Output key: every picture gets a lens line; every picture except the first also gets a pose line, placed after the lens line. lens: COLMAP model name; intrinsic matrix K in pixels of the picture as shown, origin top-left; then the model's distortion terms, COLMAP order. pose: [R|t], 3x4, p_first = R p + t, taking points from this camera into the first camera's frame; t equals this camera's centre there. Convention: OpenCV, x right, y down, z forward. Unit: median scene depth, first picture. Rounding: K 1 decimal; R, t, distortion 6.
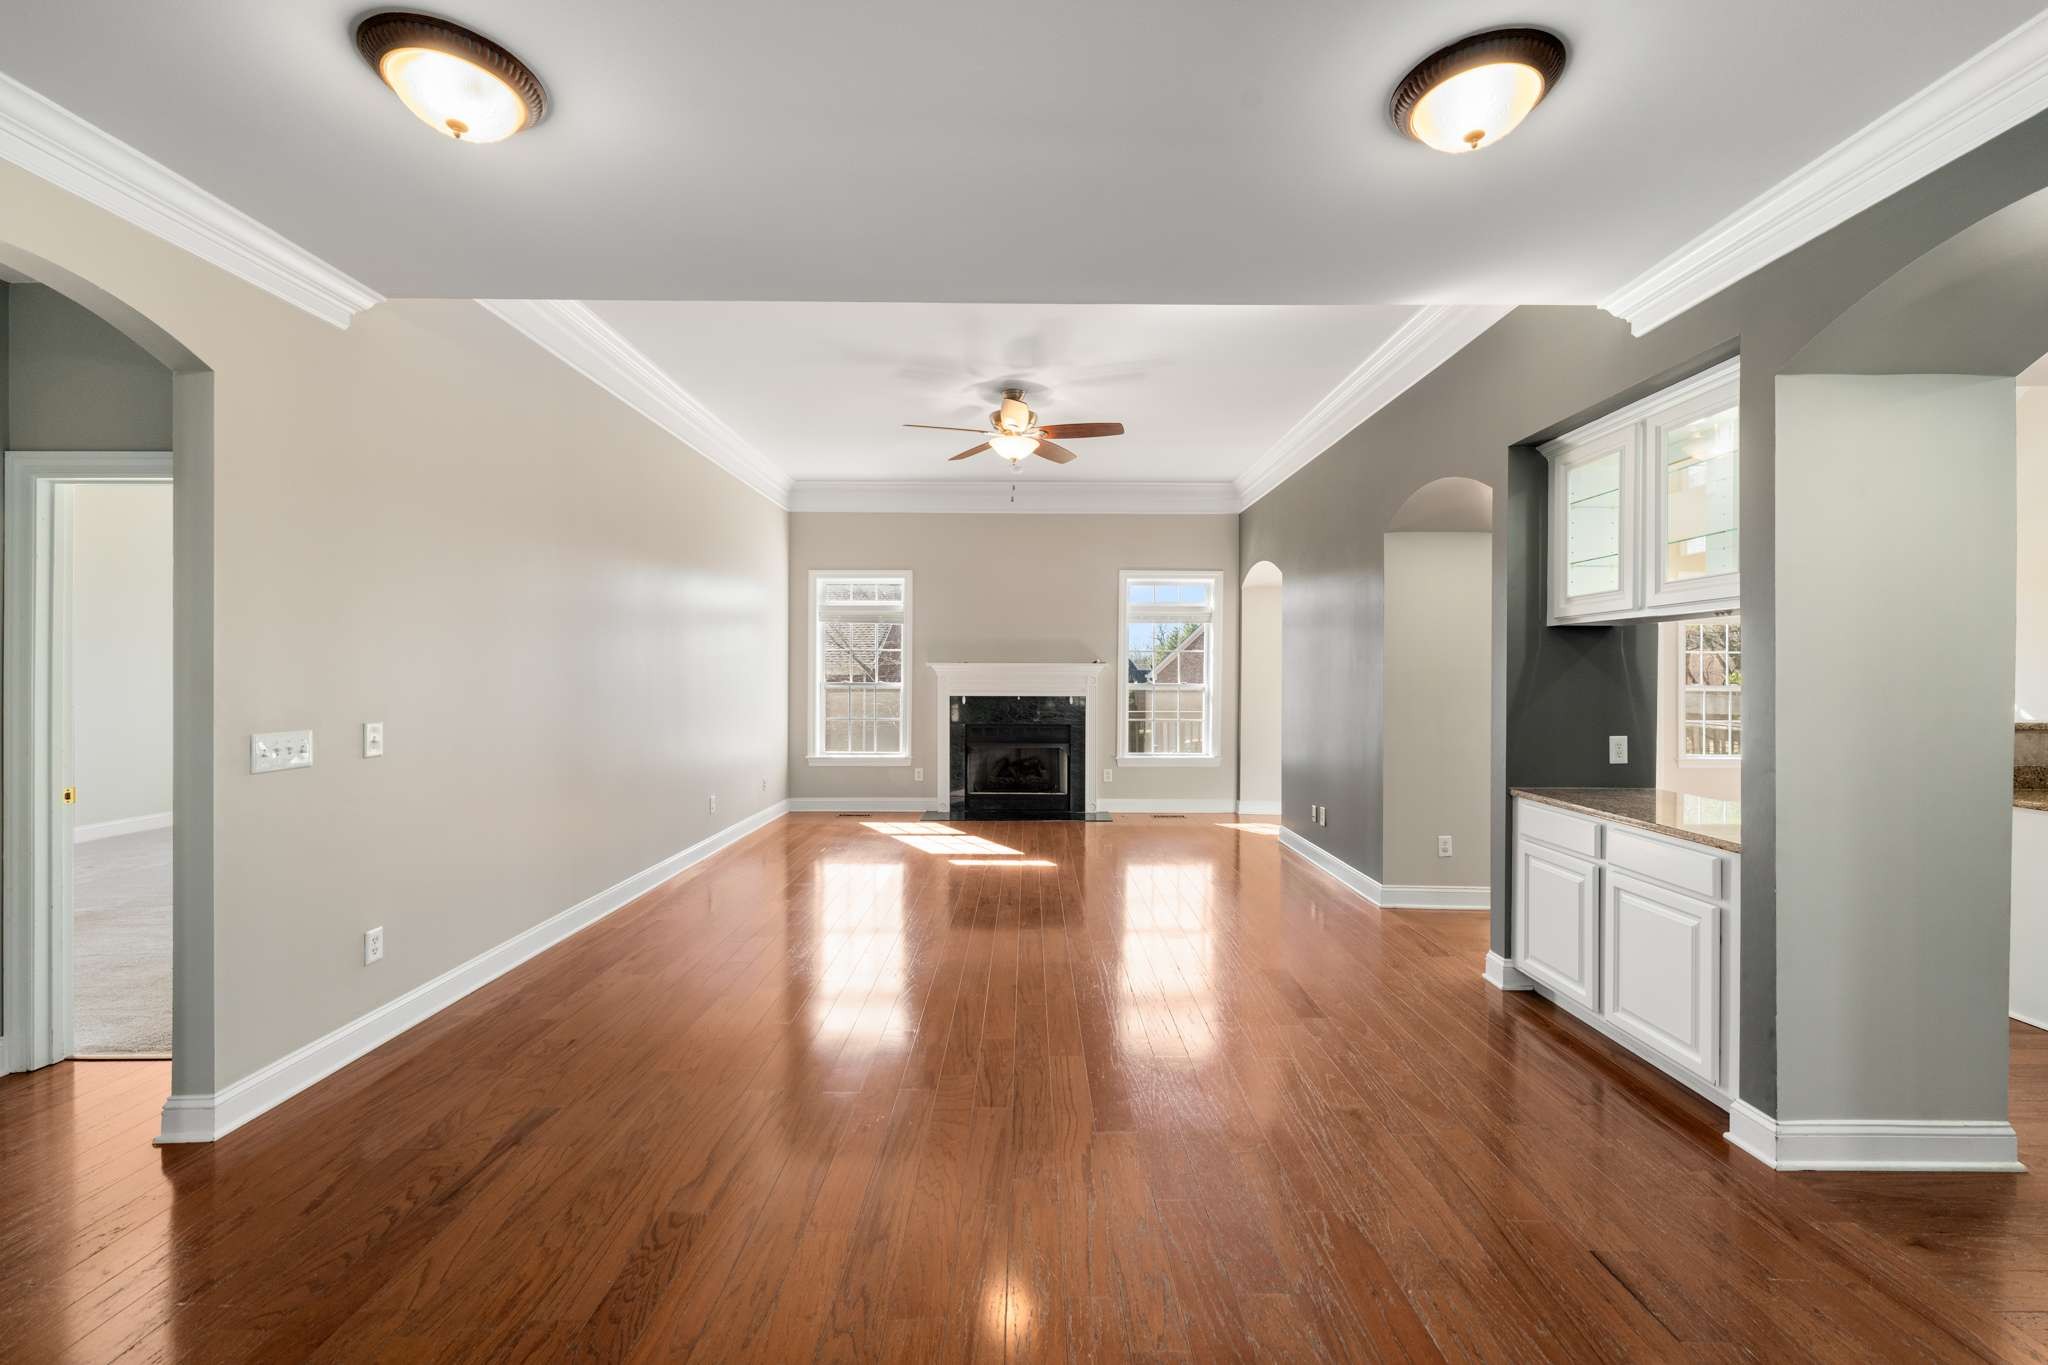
lens RADIAL K [[819.2, 0, 1025.9], [0, 819.2, 679.6], [0, 0, 1]] dist [0.002630, 0.000428]
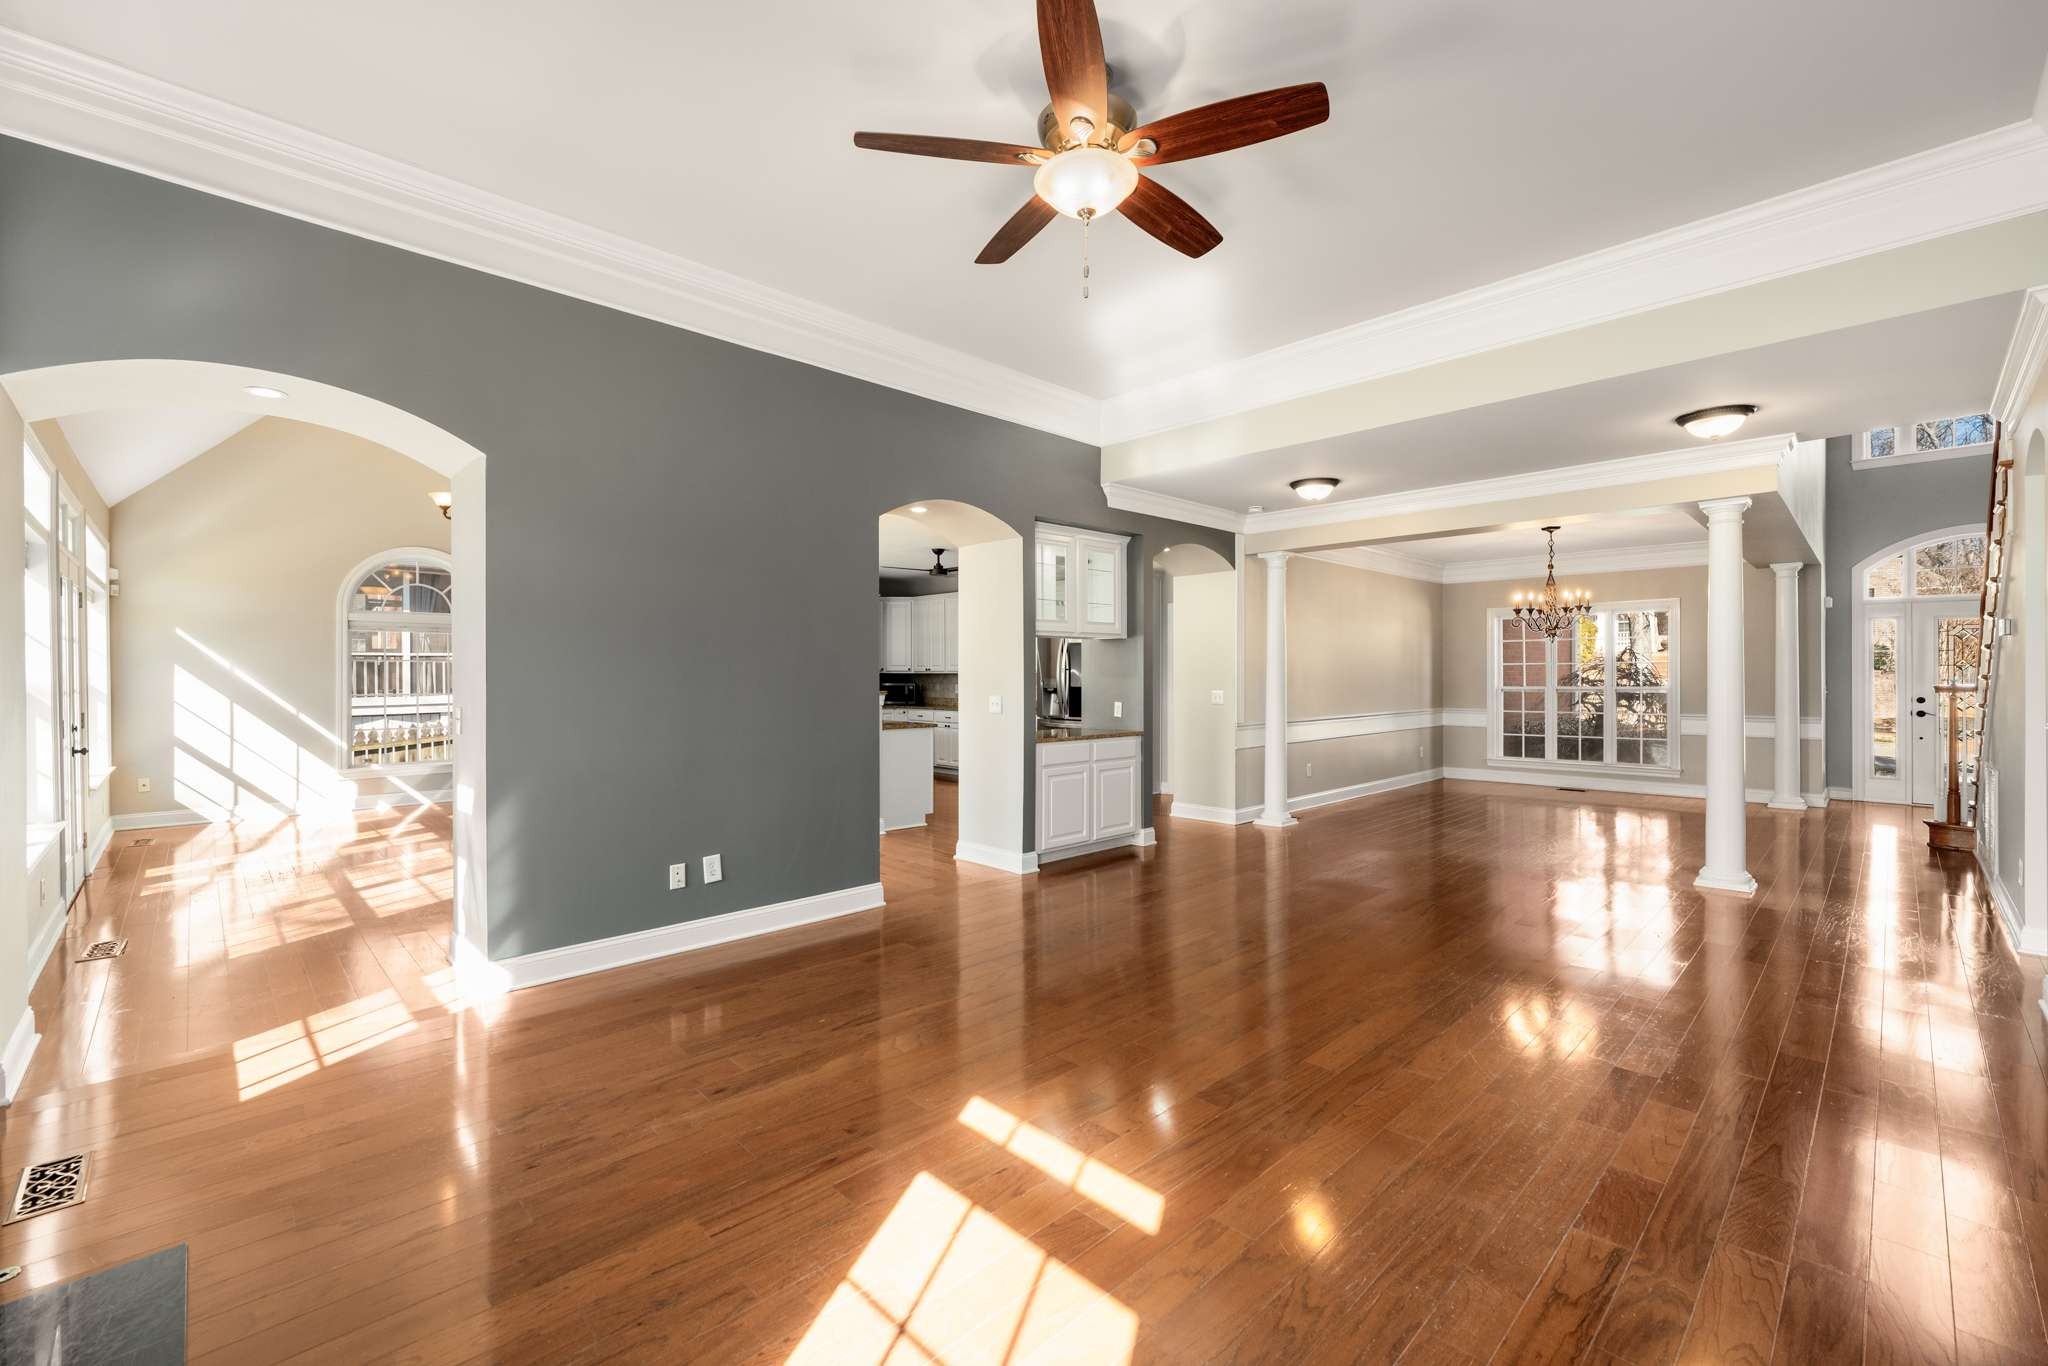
lens RADIAL K [[881.4, 0, 1024.0], [0, 881.4, 683.0], [0, 0, 1]] dist [0.001090, 0.000131]
pose [[-0.710801, -0.006882, 0.703360, -0.249564], [0.006901, 0.999836, 0.016757, -0.000037], [-0.703360, 0.016765, -0.710636, 0.986888]]
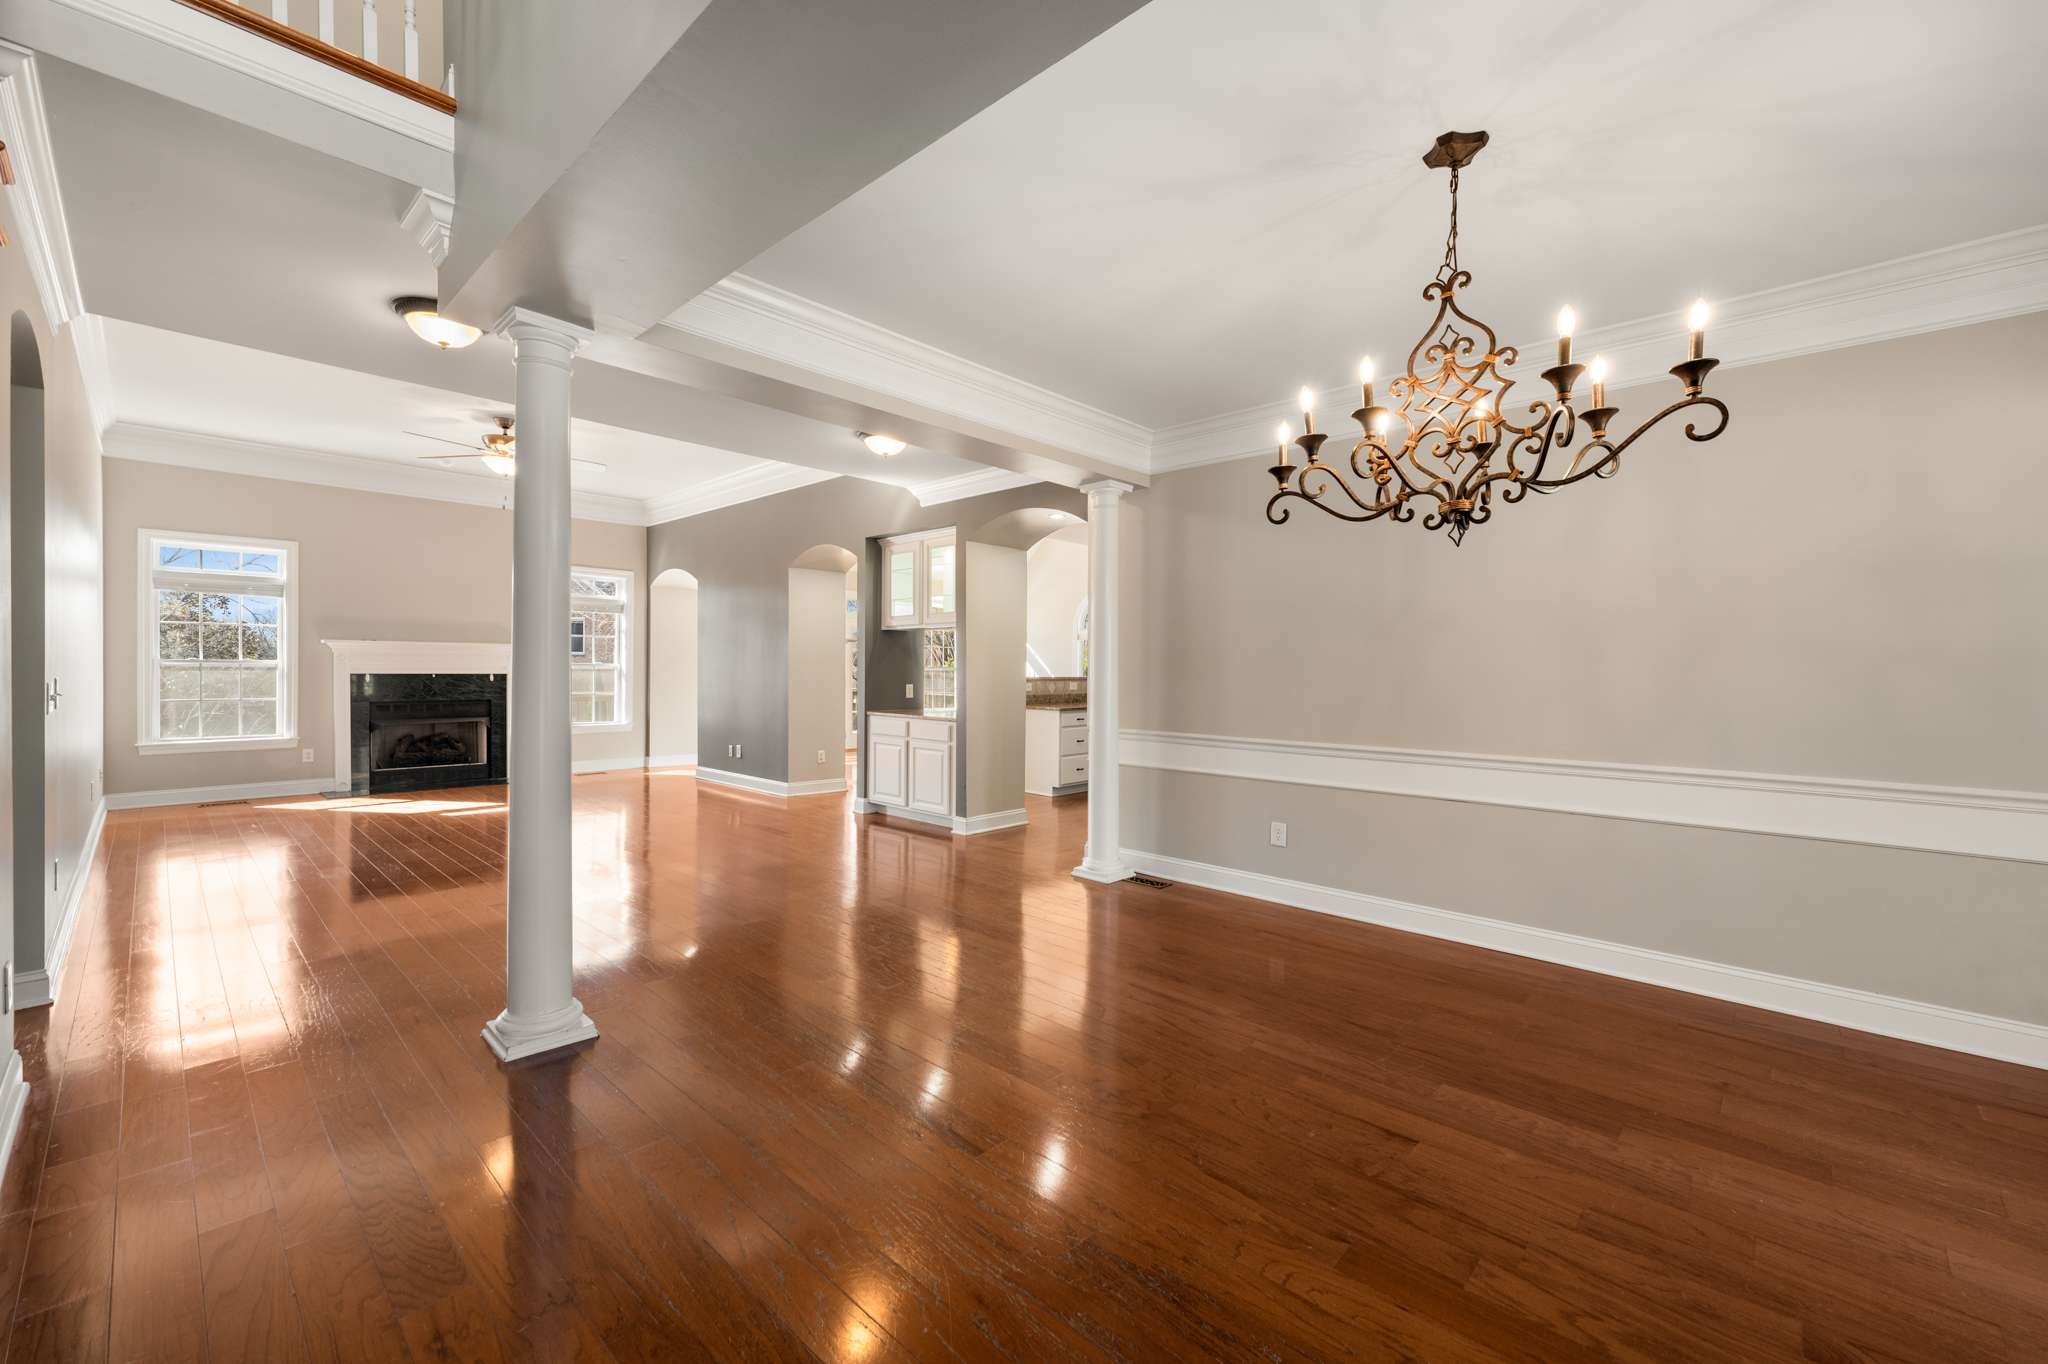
lens RADIAL K [[819.2, 0, 1025.9], [0, 819.2, 679.1], [0, 0, 1]] dist [0.002630, 0.000428]
pose [[0.683412, -0.005684, 0.730011, -0.263392], [-0.001783, 0.999954, 0.009456, 0.015814], [-0.730031, -0.007764, 0.683370, -0.281507]]
